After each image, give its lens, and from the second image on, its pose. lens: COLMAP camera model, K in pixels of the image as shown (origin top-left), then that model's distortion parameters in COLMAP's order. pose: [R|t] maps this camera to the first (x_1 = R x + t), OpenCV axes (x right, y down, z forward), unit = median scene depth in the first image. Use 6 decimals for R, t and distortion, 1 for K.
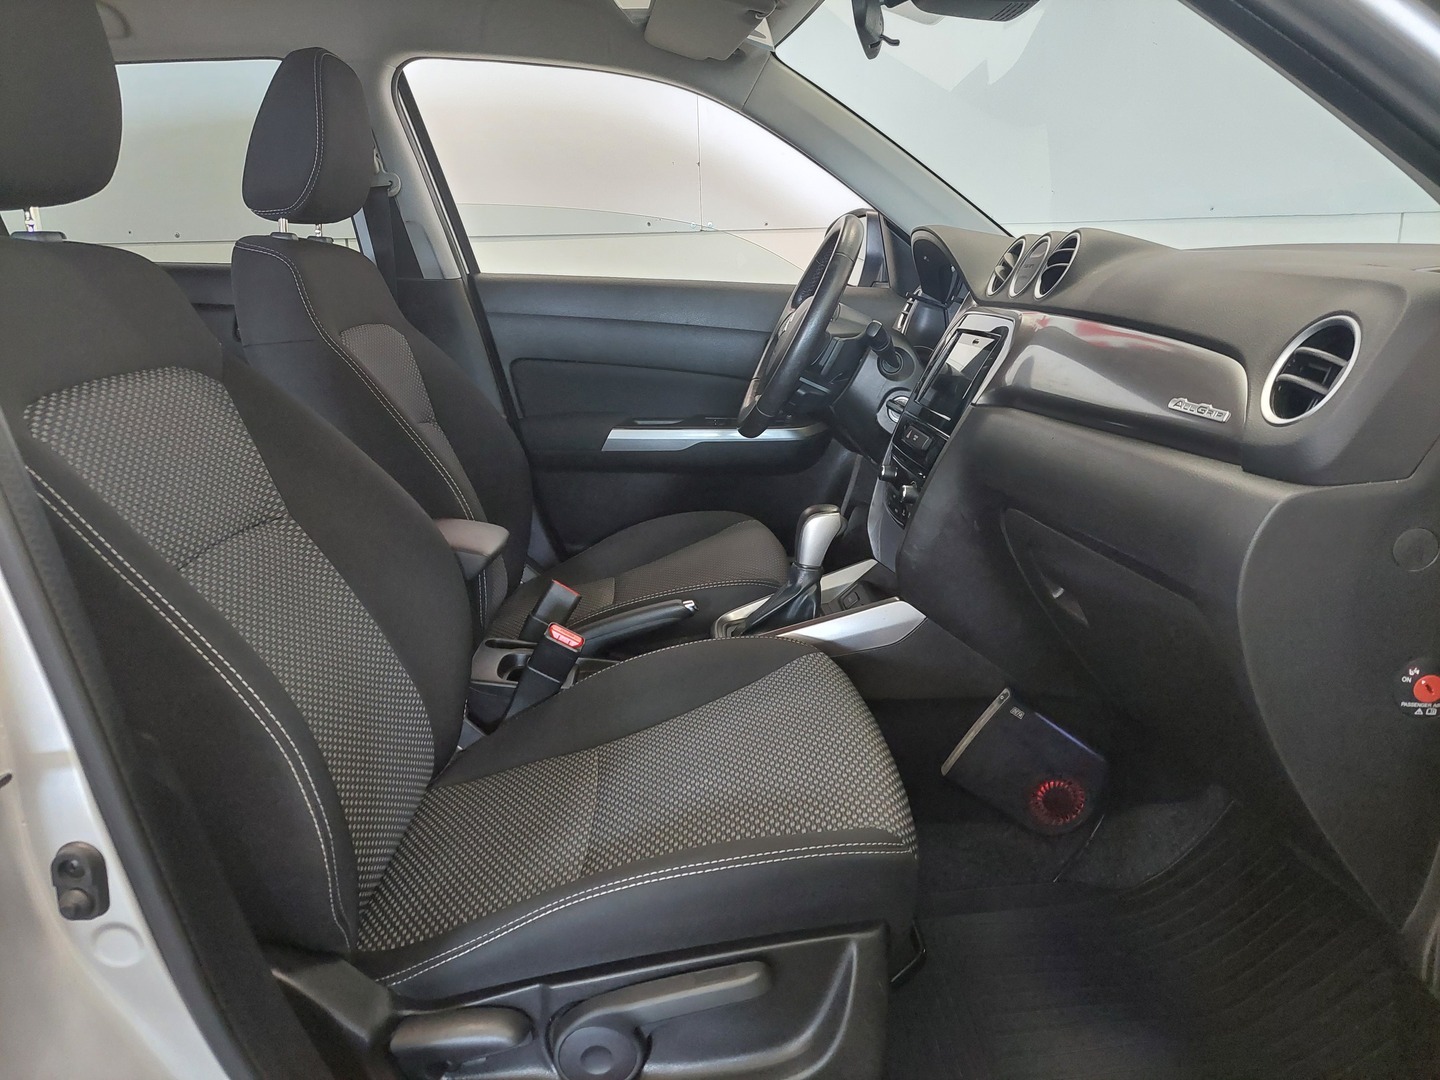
lens RADIAL K [[1065.2, 0, 712.2], [0, 1065.2, 562.2], [0, 0, 1]] dist [0.078329, -0.092663]
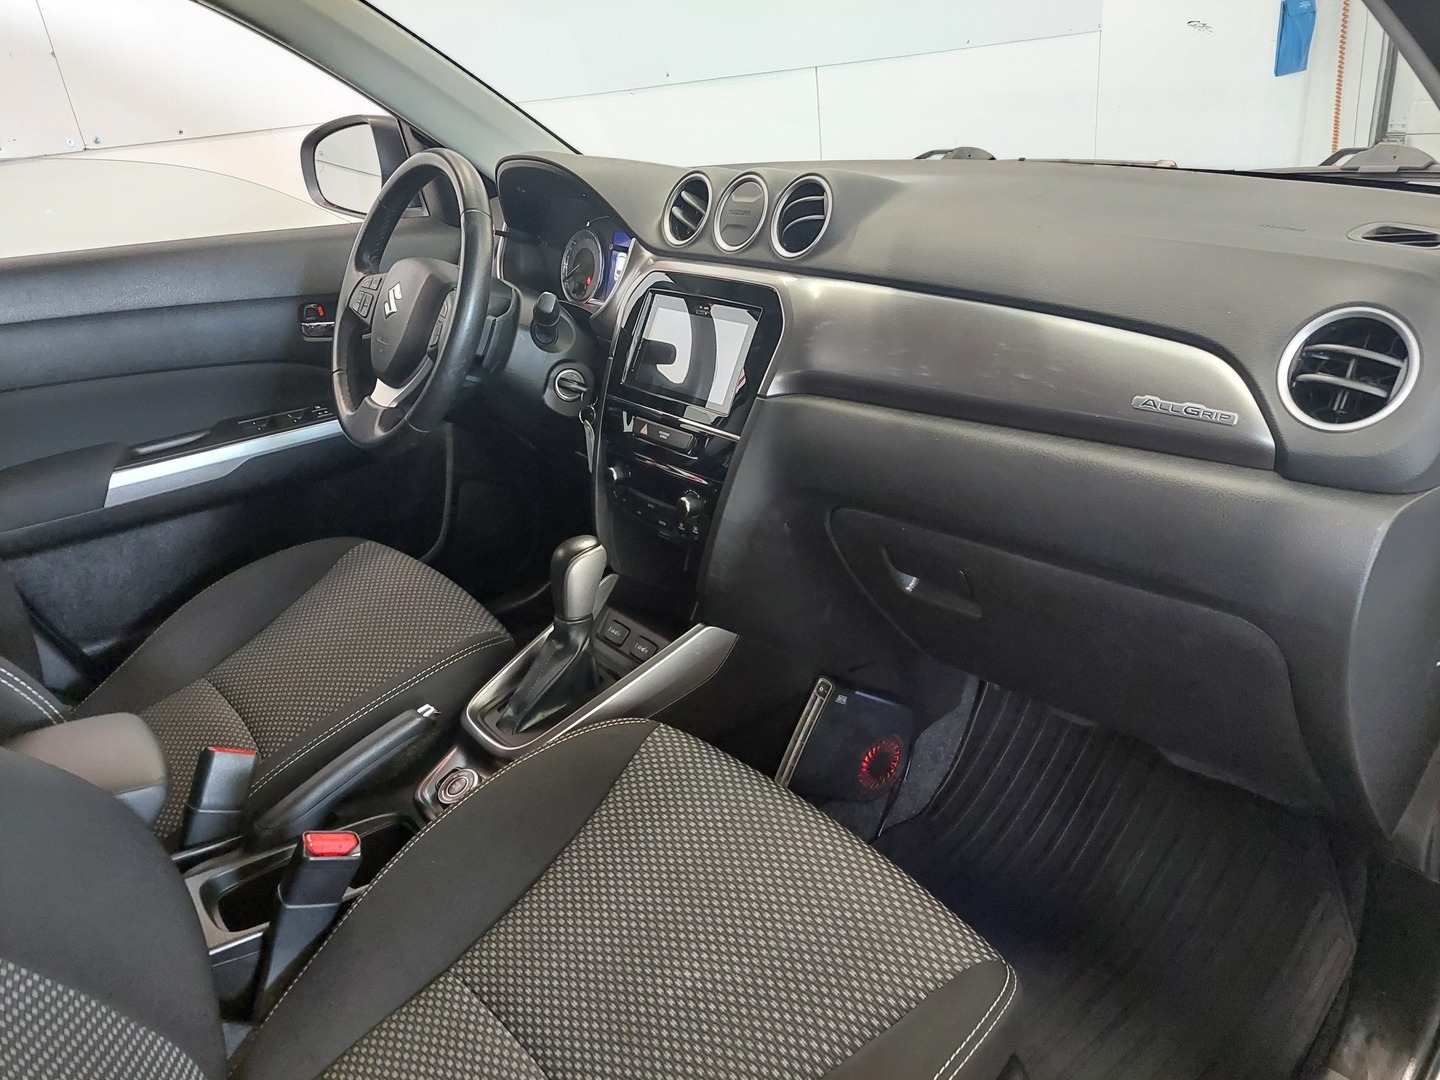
lens RADIAL K [[1065.2, 0, 712.2], [0, 1065.2, 562.2], [0, 0, 1]] dist [0.078329, -0.092663]
pose [[0.792481, -0.311679, 0.524243, -0.247522], [0.230224, 0.948842, 0.216094, -0.193391], [-0.564775, -0.050558, 0.823695, 0.287359]]
